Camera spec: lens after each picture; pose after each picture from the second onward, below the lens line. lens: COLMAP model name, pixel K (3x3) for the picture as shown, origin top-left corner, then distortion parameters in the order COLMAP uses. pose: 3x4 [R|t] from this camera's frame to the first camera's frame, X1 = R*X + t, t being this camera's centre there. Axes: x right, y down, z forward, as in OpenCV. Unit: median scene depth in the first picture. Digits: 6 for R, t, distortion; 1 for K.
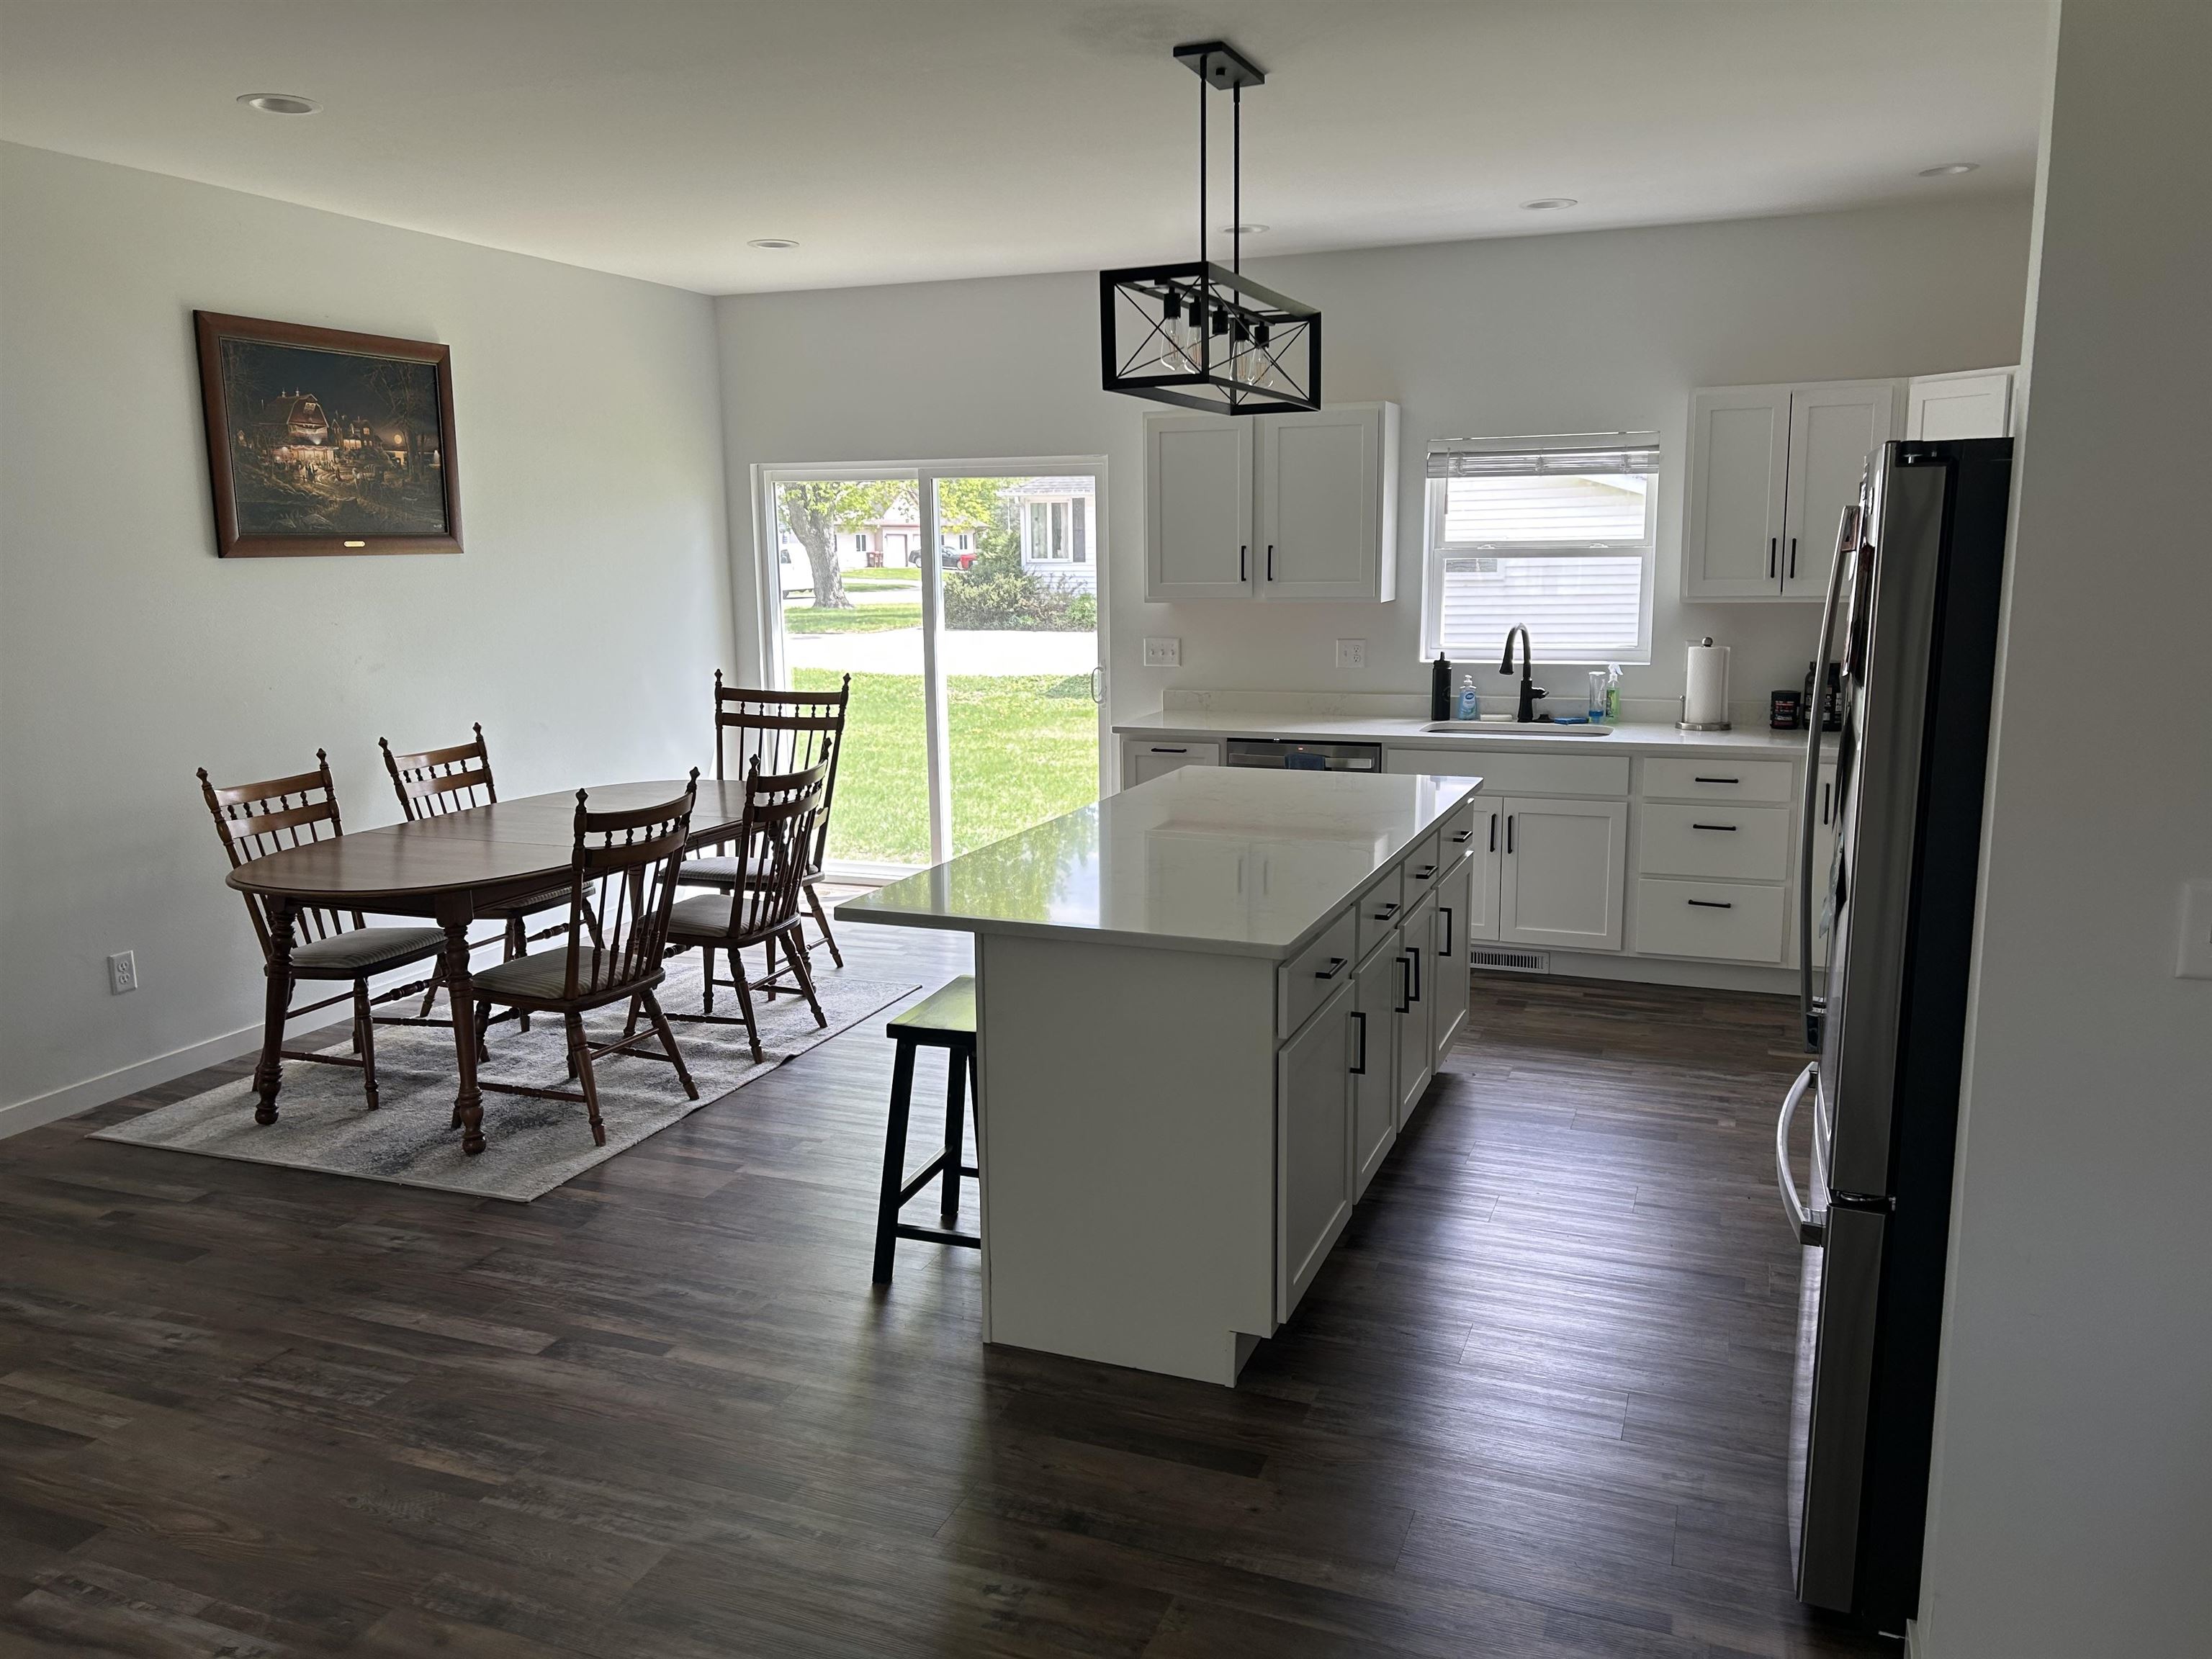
lens RADIAL K [[1645.6, 0, 1106.0], [0, 1645.6, 829.5], [0, 0, 1]] dist [0.065934, -0.074215]
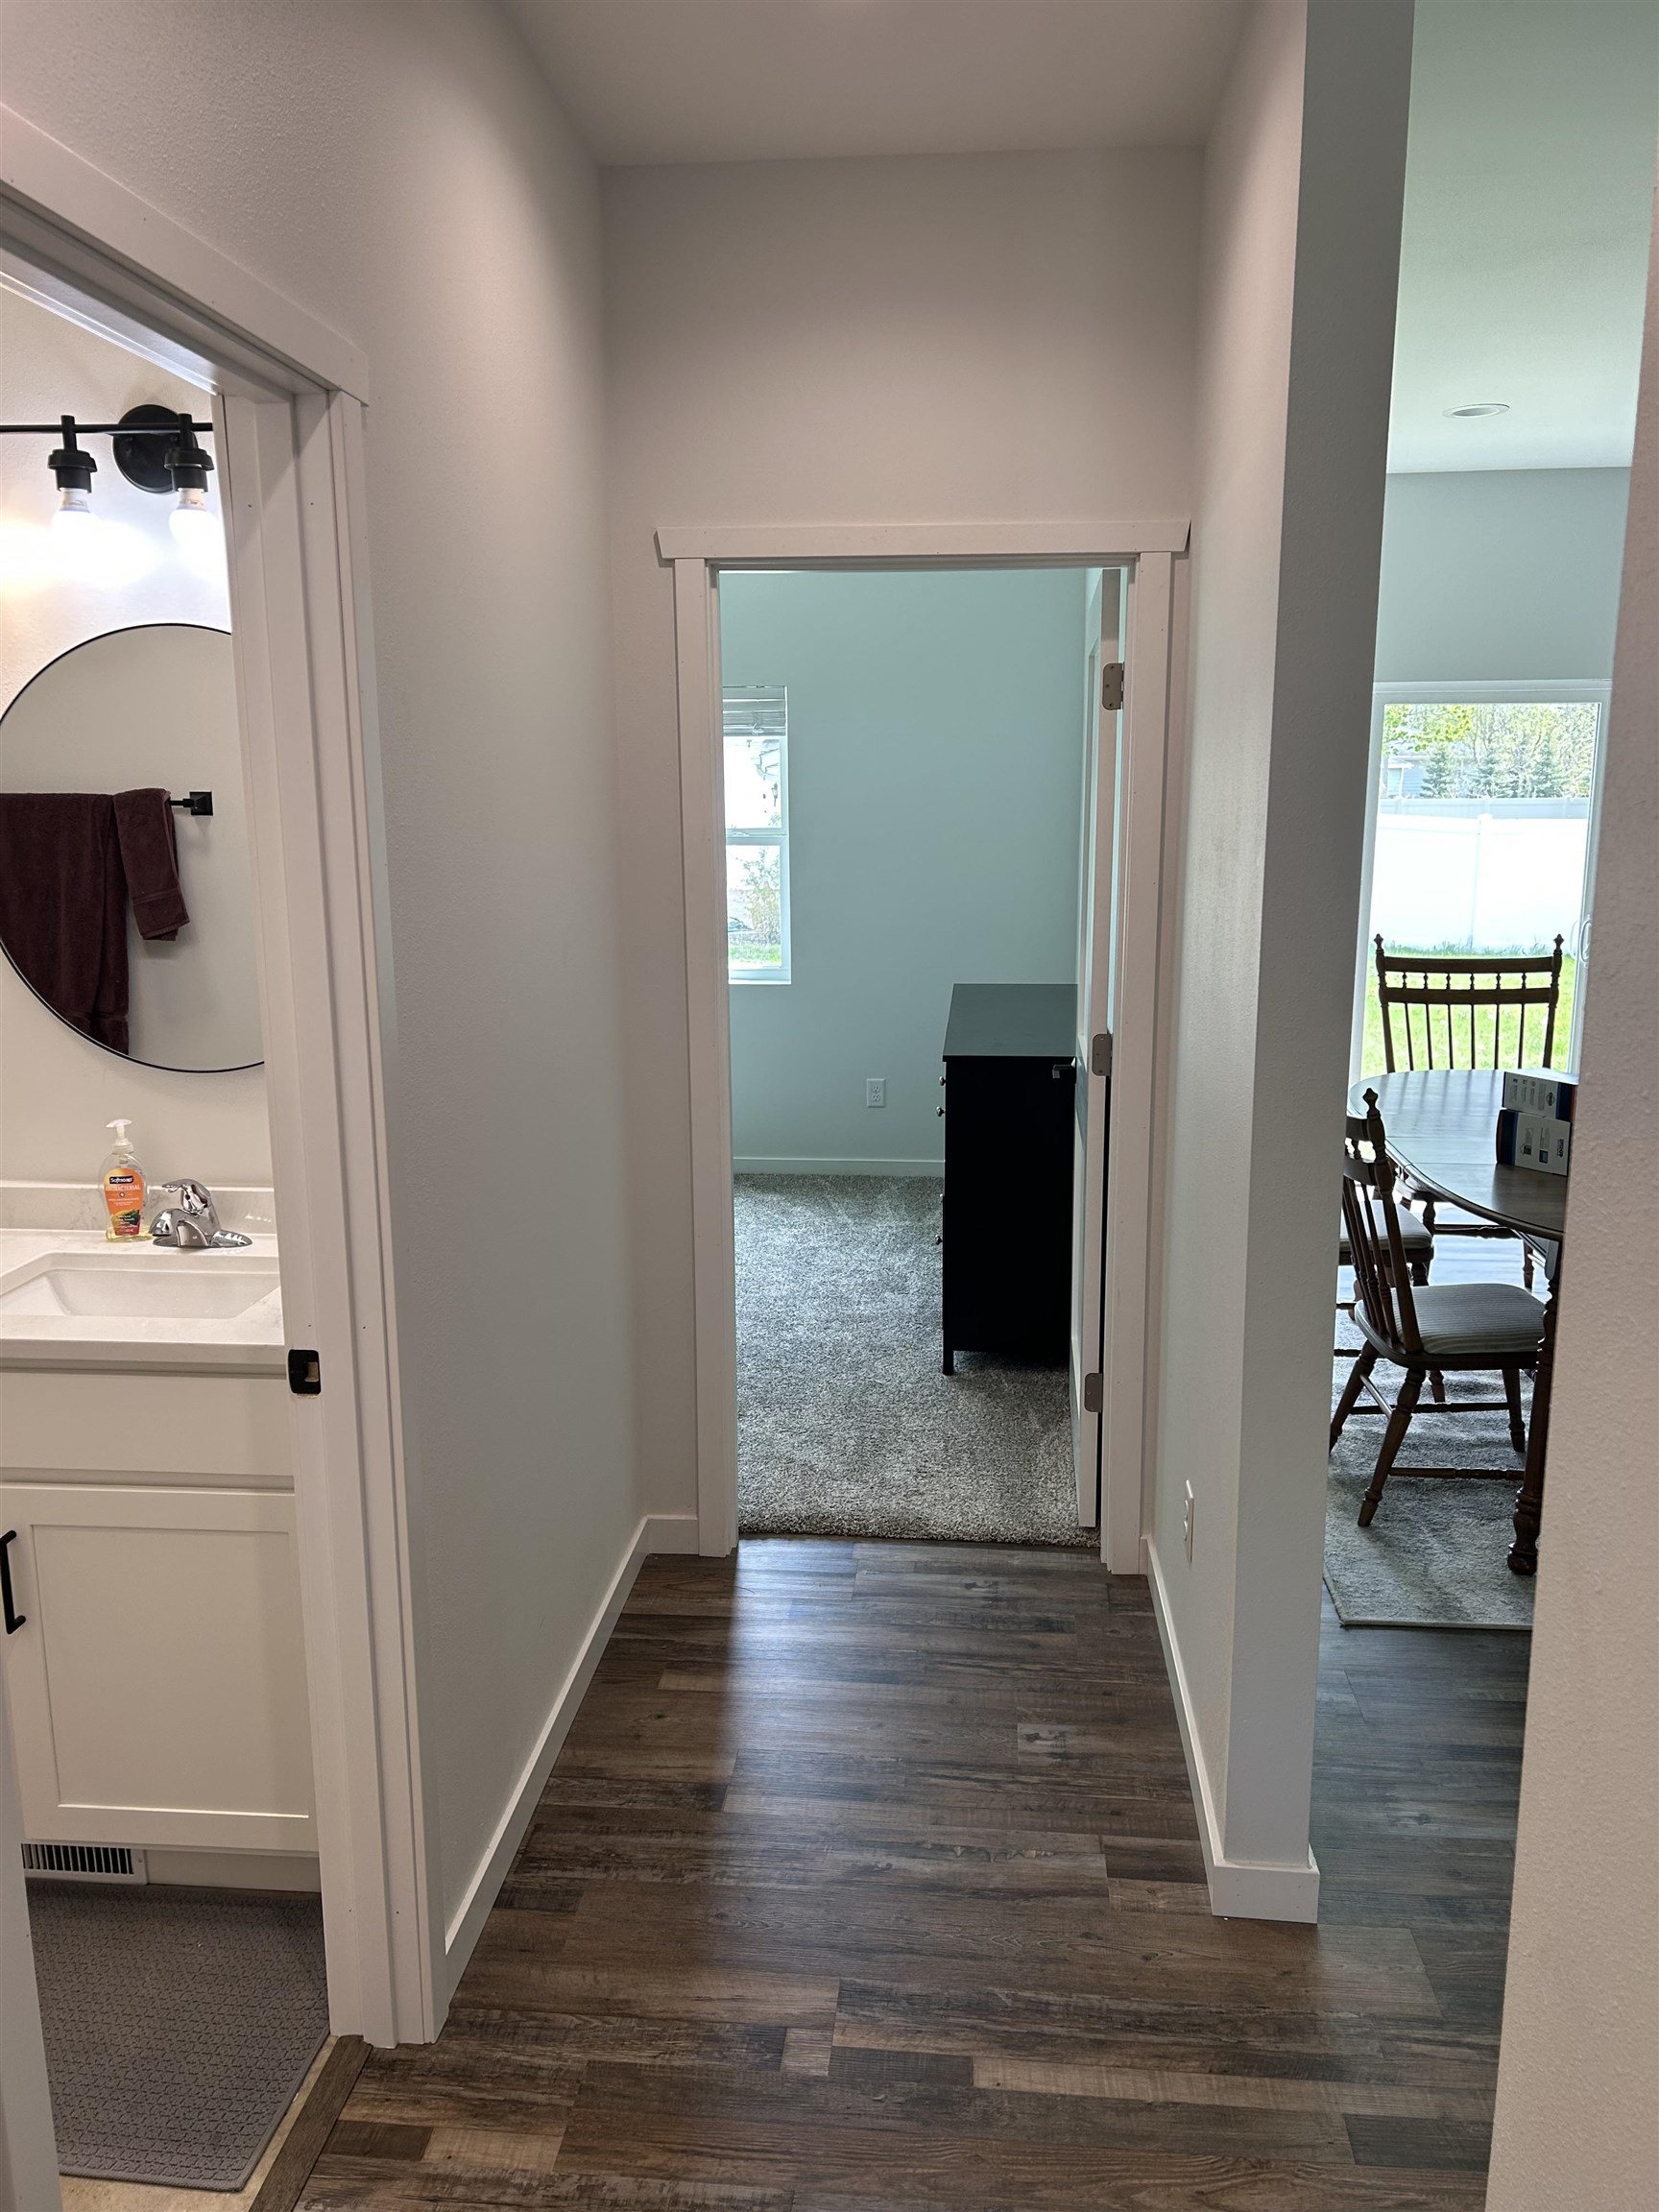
lens RADIAL K [[1645.6, 0, 829.5], [0, 1645.6, 1106.0], [0, 0, 1]] dist [0.065934, -0.074215]
pose [[0.961940, -0.049439, 0.268753, -0.839665], [0.045664, 0.998751, 0.020286, -0.047686], [-0.269420, -0.007242, 0.962996, 0.330475]]
